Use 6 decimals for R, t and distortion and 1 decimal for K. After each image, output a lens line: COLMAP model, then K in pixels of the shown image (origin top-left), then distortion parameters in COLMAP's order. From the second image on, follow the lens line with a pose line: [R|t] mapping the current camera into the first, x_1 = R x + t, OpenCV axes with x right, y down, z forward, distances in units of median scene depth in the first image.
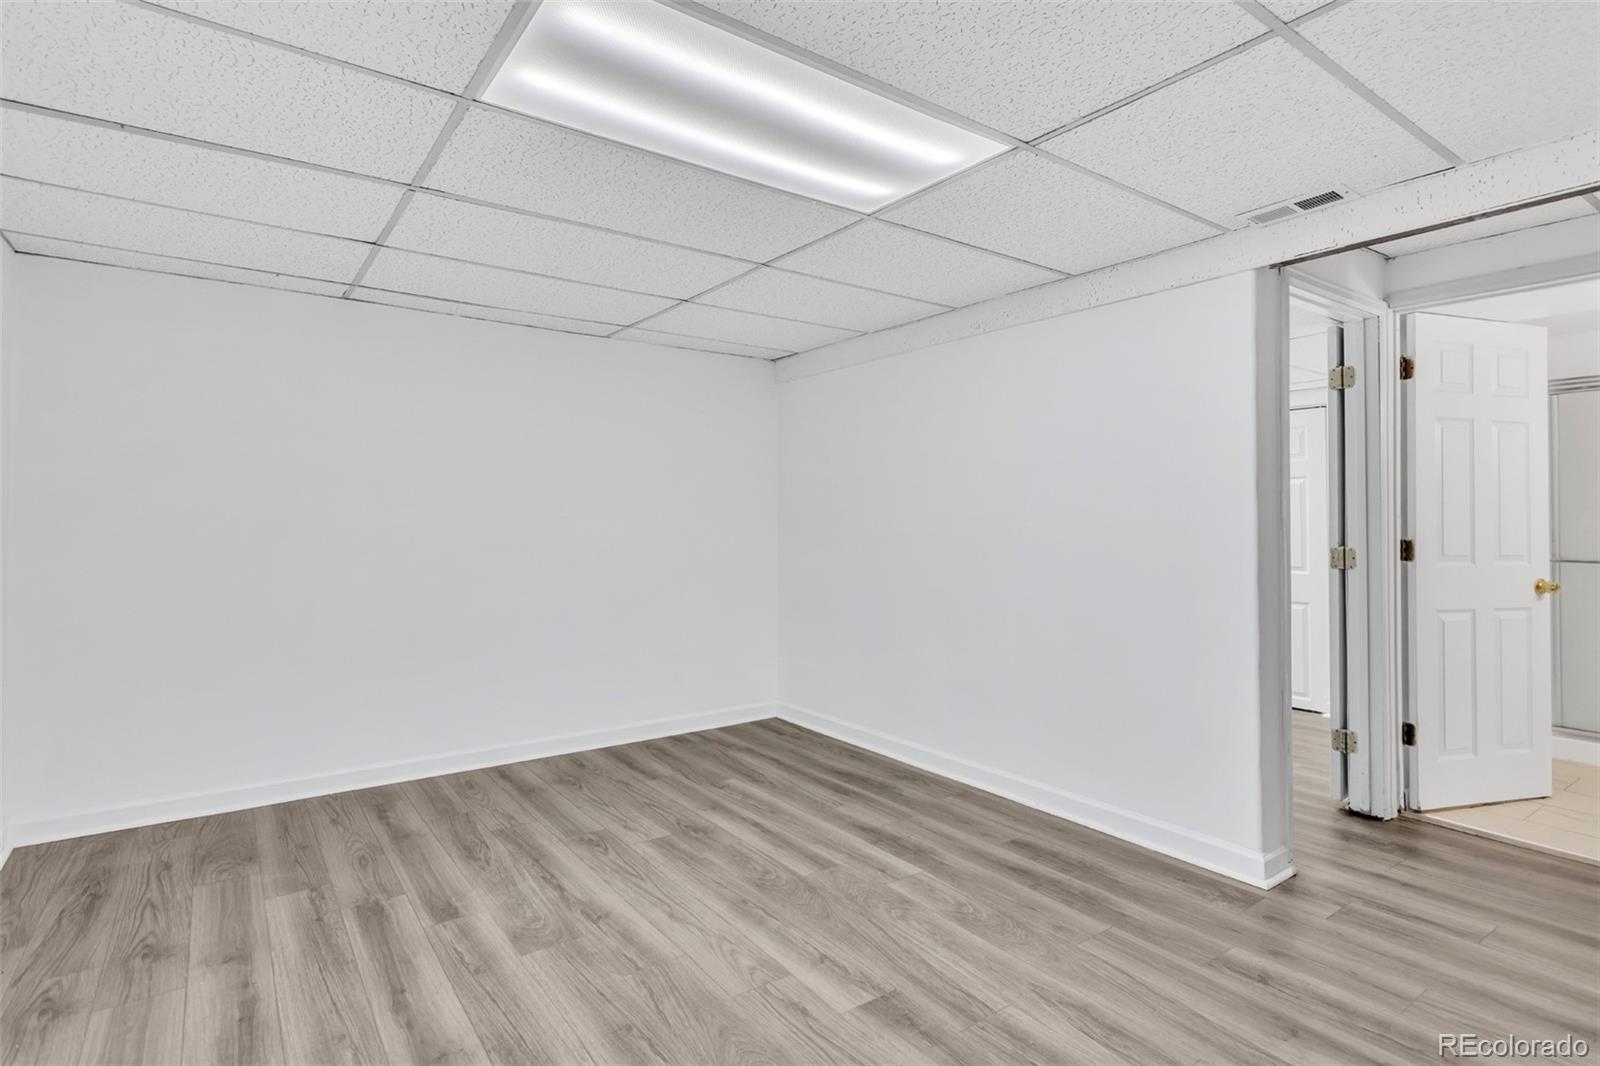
lens RADIAL K [[820.2, 0, 791.5], [0, 820.2, 520.3], [0, 0, 1]] dist [-0.001774, 0.002197]
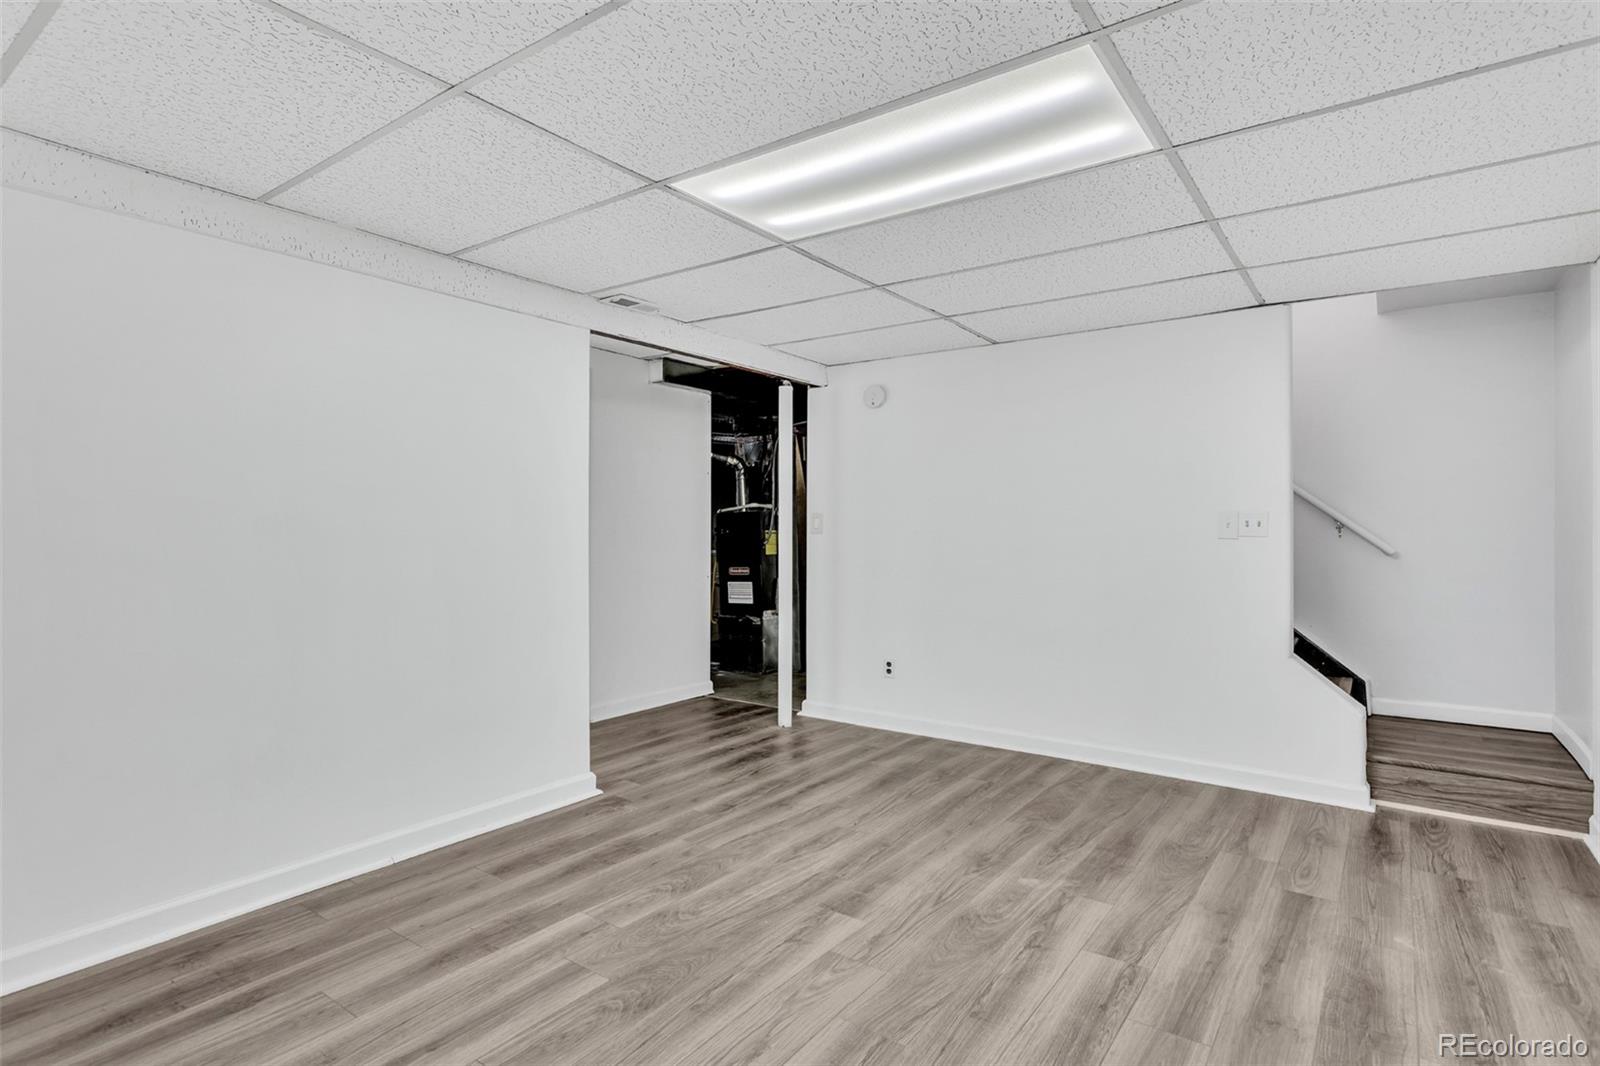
lens RADIAL K [[820.2, 0, 790.4], [0, 820.2, 534.5], [0, 0, 1]] dist [-0.001774, 0.002197]
pose [[-0.316403, -0.012695, 0.948540, -0.822049], [-0.002950, 0.999919, 0.012398, 0.003834], [-0.948620, 0.001125, -0.316415, 1.160345]]
